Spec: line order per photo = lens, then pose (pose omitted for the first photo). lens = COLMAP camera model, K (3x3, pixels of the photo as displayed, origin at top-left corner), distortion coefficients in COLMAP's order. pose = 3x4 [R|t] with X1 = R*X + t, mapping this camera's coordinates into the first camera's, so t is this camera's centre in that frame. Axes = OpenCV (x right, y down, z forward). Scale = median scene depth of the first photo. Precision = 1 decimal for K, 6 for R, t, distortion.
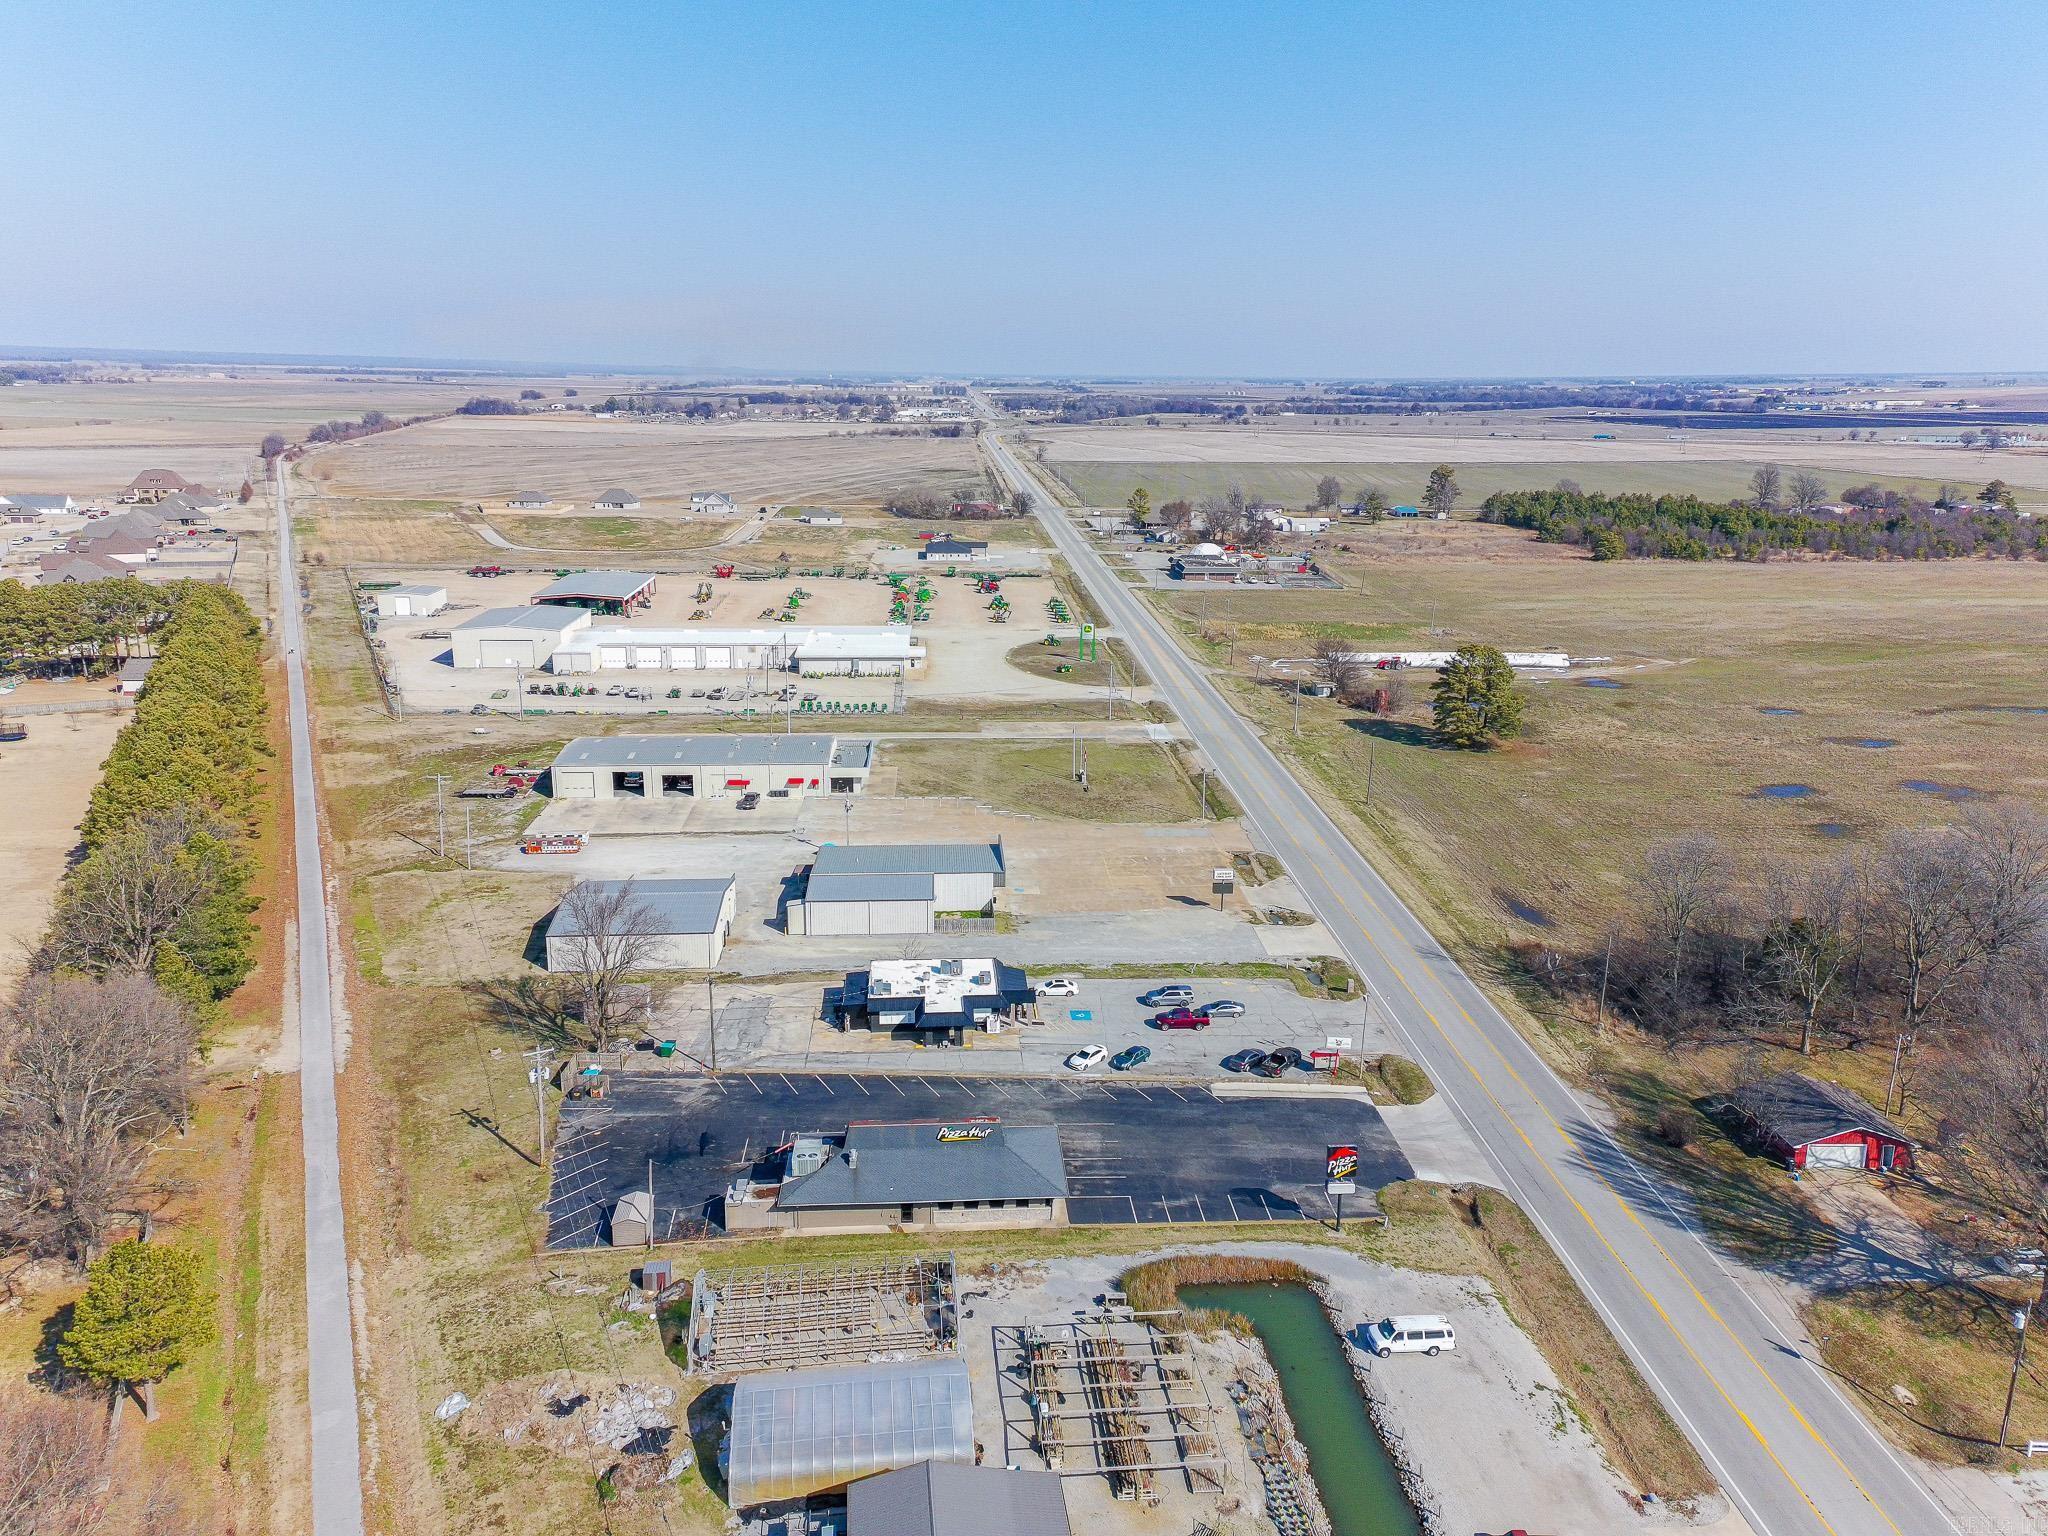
lens RADIAL K [[1485.9, 0, 1037.4], [0, 1485.9, 756.6], [0, 0, 1]] dist [0.121587, -0.039994]
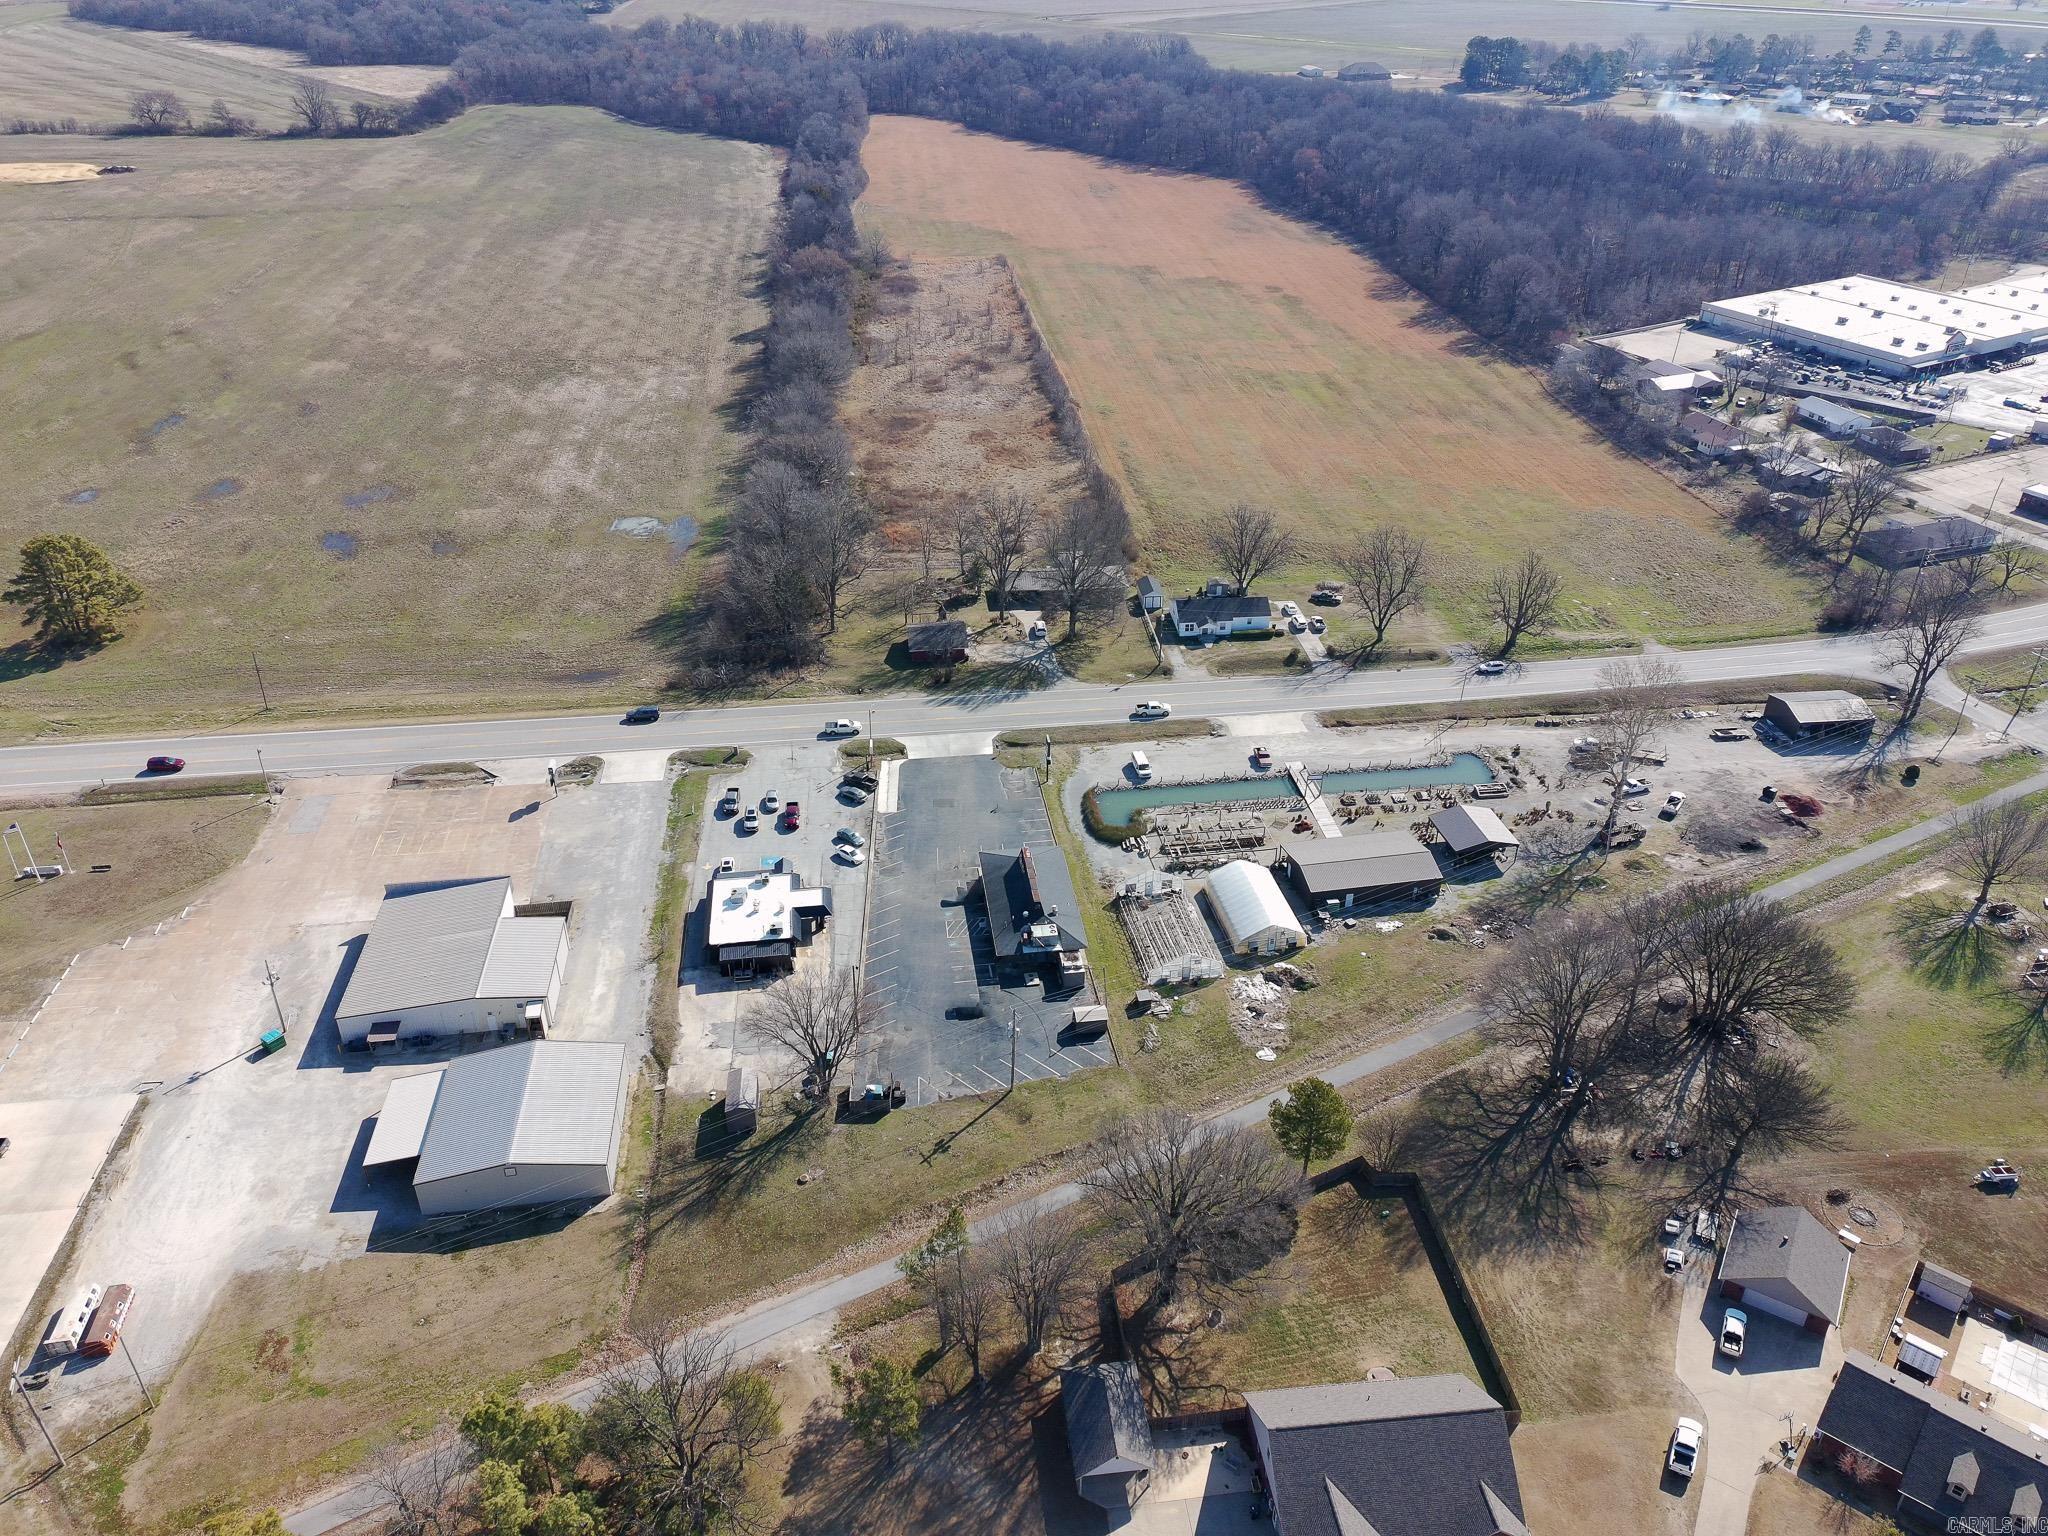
lens RADIAL K [[1504.1, 0, 1024.0], [0, 1504.1, 768.0], [0, 0, 1]] dist [0.065523, 0.000705]
pose [[-0.057900, -0.525490, 0.848828, -1.131046], [0.247382, 0.816184, 0.522155, -0.561123], [-0.967186, 0.240218, 0.082739, 0.709088]]
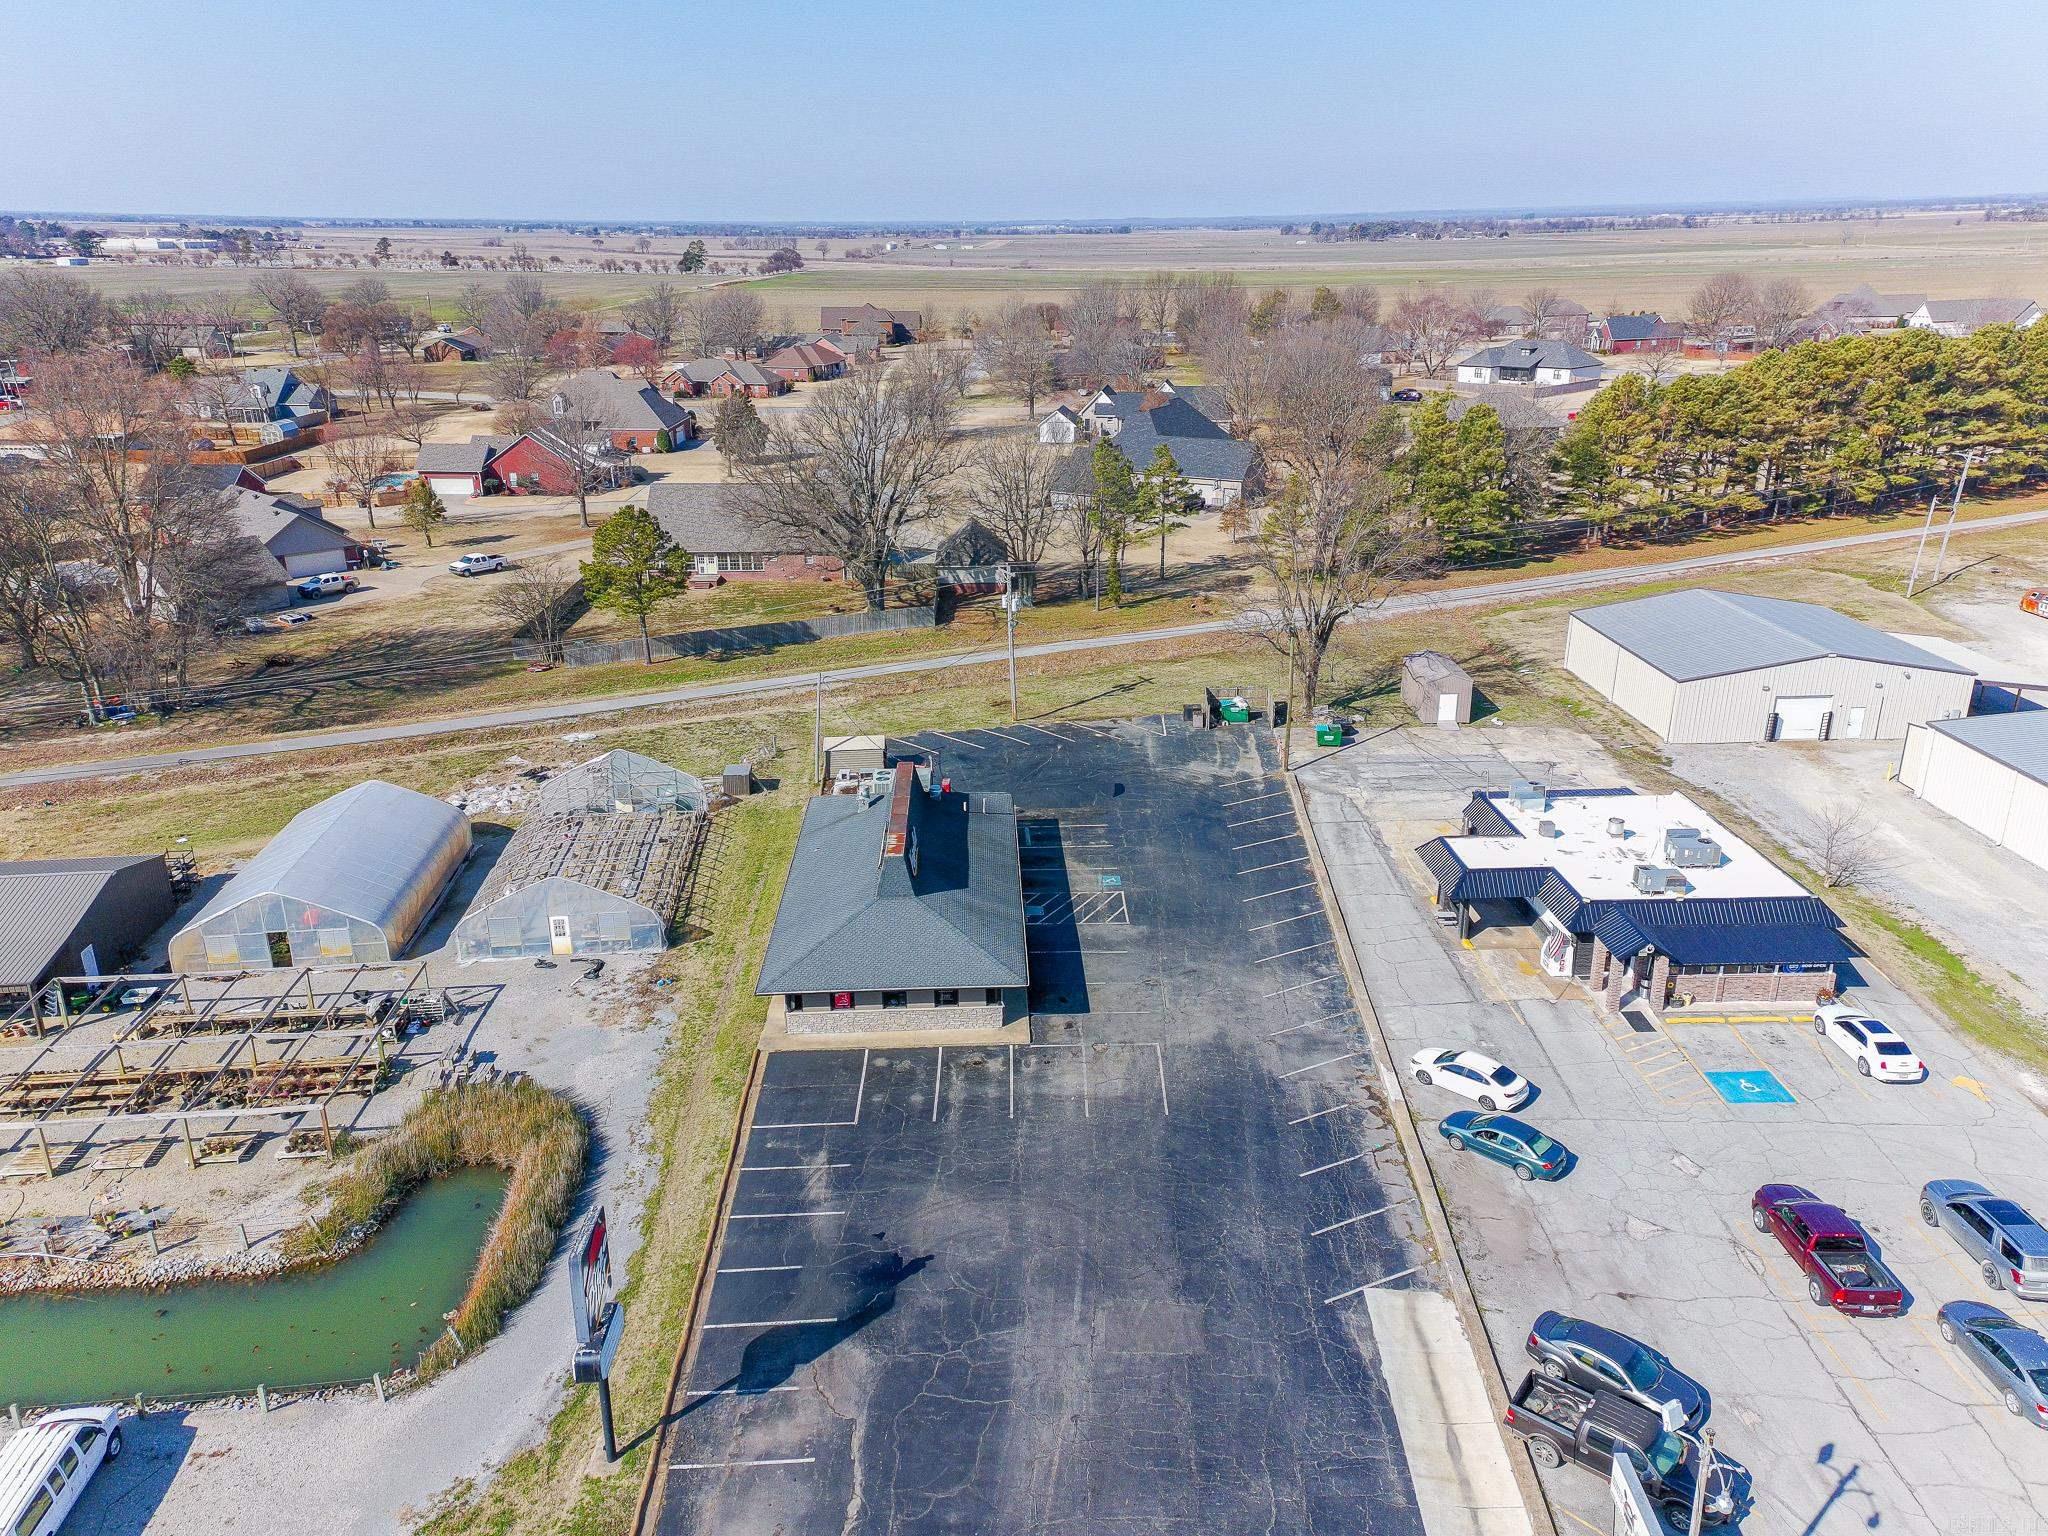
lens RADIAL K [[1485.9, 0, 1037.4], [0, 1485.9, 756.6], [0, 0, 1]] dist [0.121587, -0.039994]
pose [[-0.026937, 0.324563, -0.945480, 0.393717], [-0.240649, 0.915902, 0.321266, 0.020328], [0.970238, 0.236182, 0.053434, 0.847970]]
